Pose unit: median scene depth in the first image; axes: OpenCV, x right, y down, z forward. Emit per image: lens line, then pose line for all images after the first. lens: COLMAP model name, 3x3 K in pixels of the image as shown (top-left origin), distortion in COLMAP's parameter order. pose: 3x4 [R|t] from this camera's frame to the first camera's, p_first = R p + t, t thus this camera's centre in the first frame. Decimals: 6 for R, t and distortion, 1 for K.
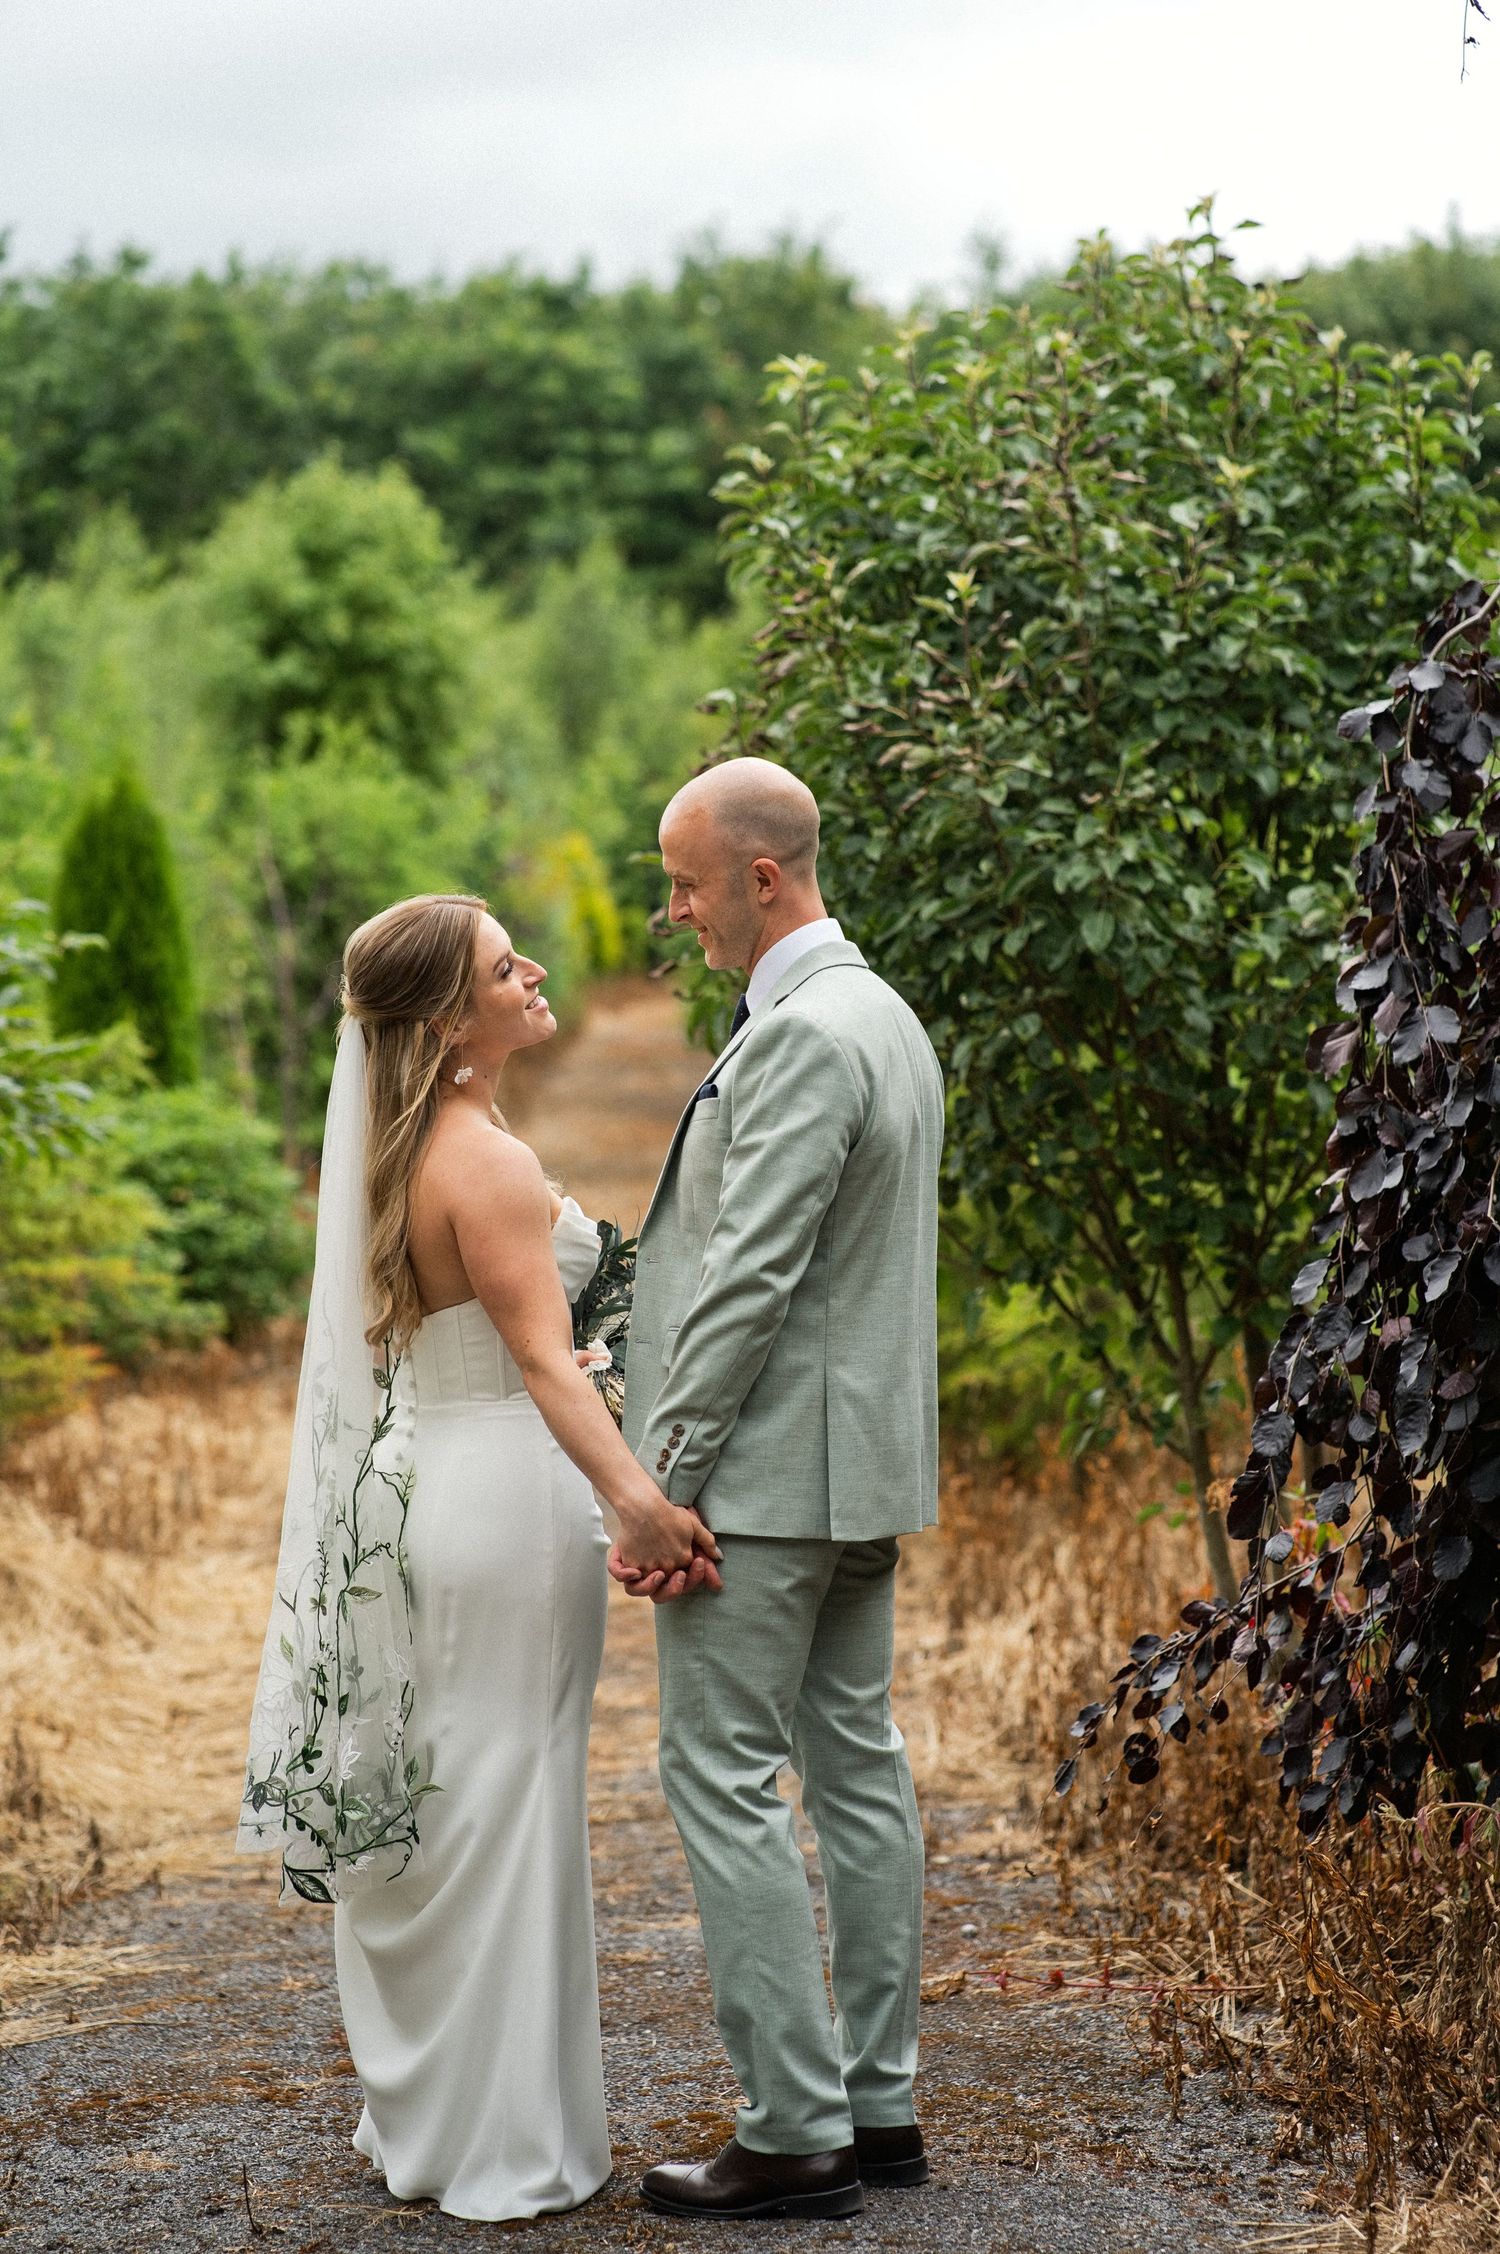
lens RADIAL K [[5464.5, 0, 762.3], [0, 5464.5, 1129.2], [0, 0, 1]] dist [-0.094025, 0.000000]
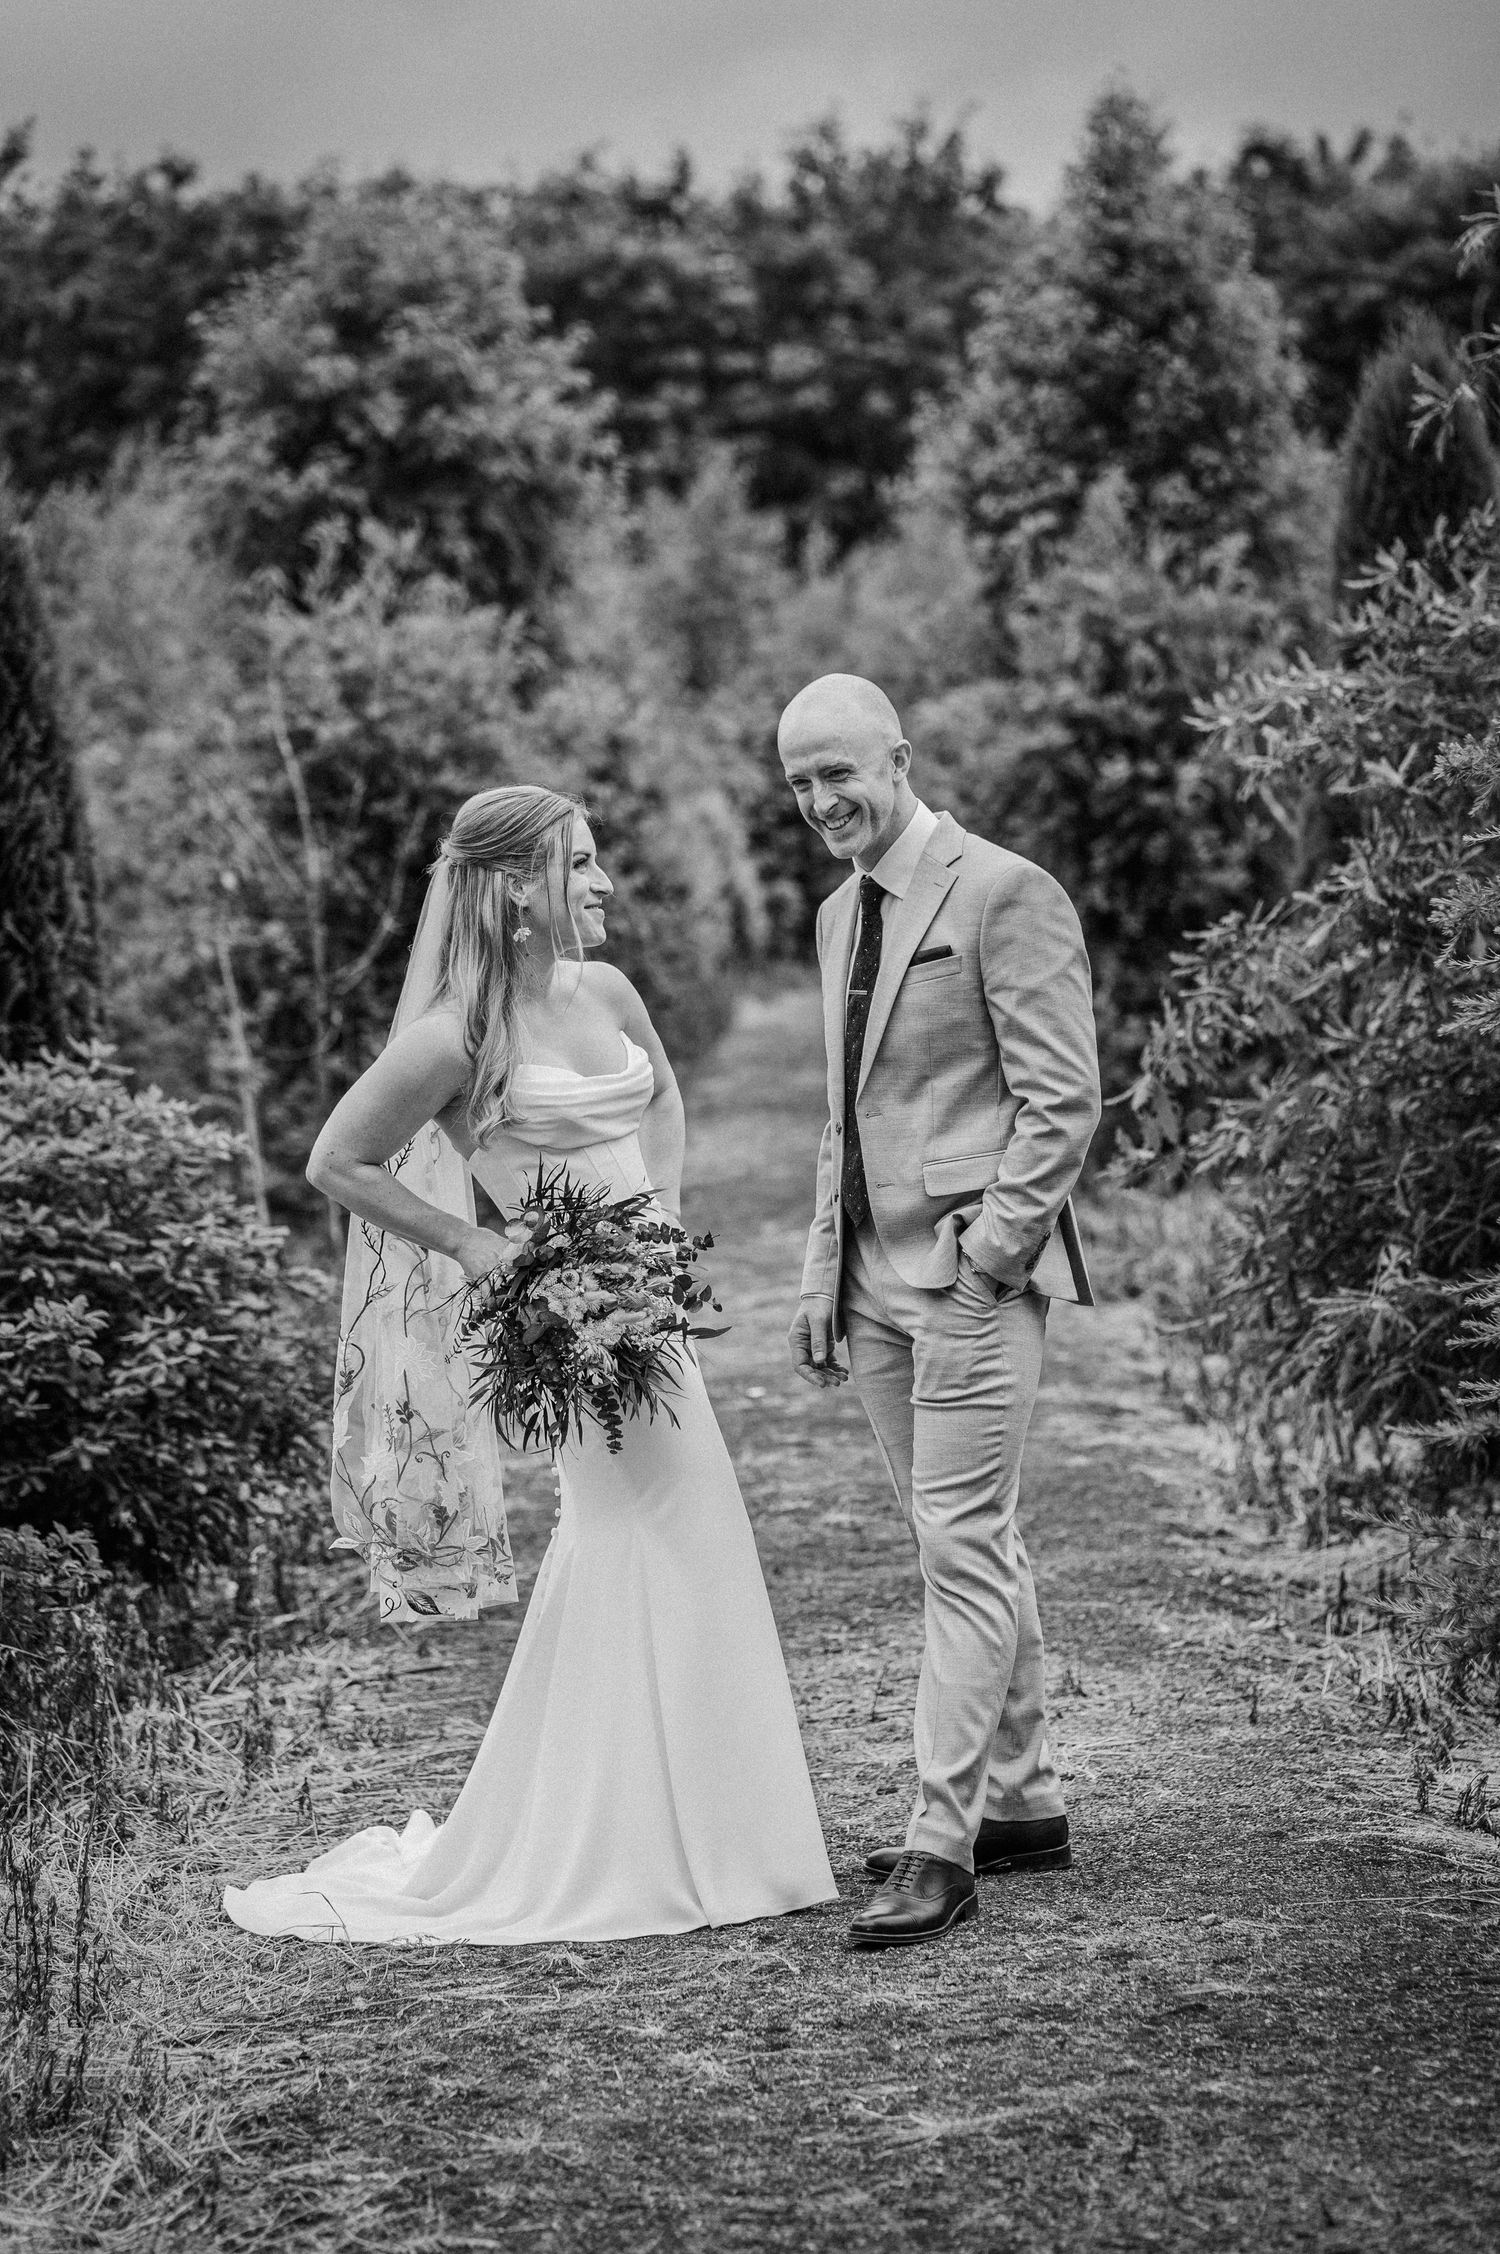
lens RADIAL K [[5464.5, 0, 747.3], [0, 5464.5, 1128.1], [0, 0, 1]] dist [-0.094025, 0.000000]
pose [[0.999261, -0.030743, -0.023082, -0.021311], [0.030652, 0.999521, -0.004282, 0.001846], [0.023202, 0.003571, 0.999724, 0.343168]]
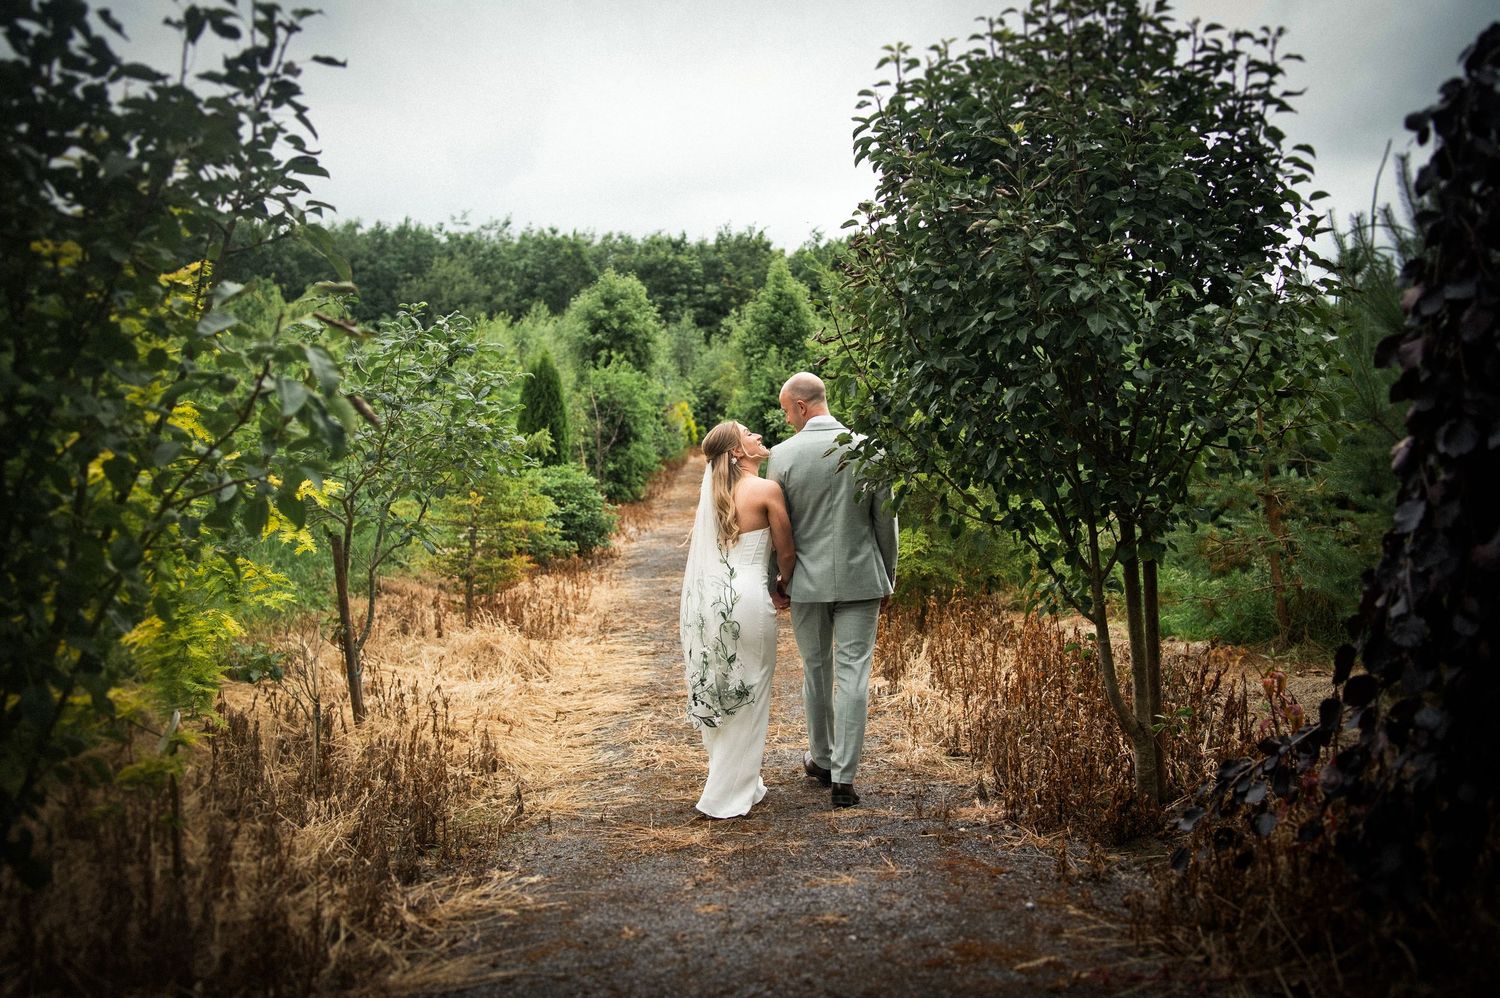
lens RADIAL K [[1560.8, 0, 733.6], [0, 1560.8, 491.0], [0, 0, 1]] dist [-0.023389, 0.000000]
pose [[0.999880, 0.014995, 0.003800, -0.014142], [-0.014980, 0.999880, -0.004063, 0.005308], [-0.003860, 0.004006, 0.999985, 0.127445]]
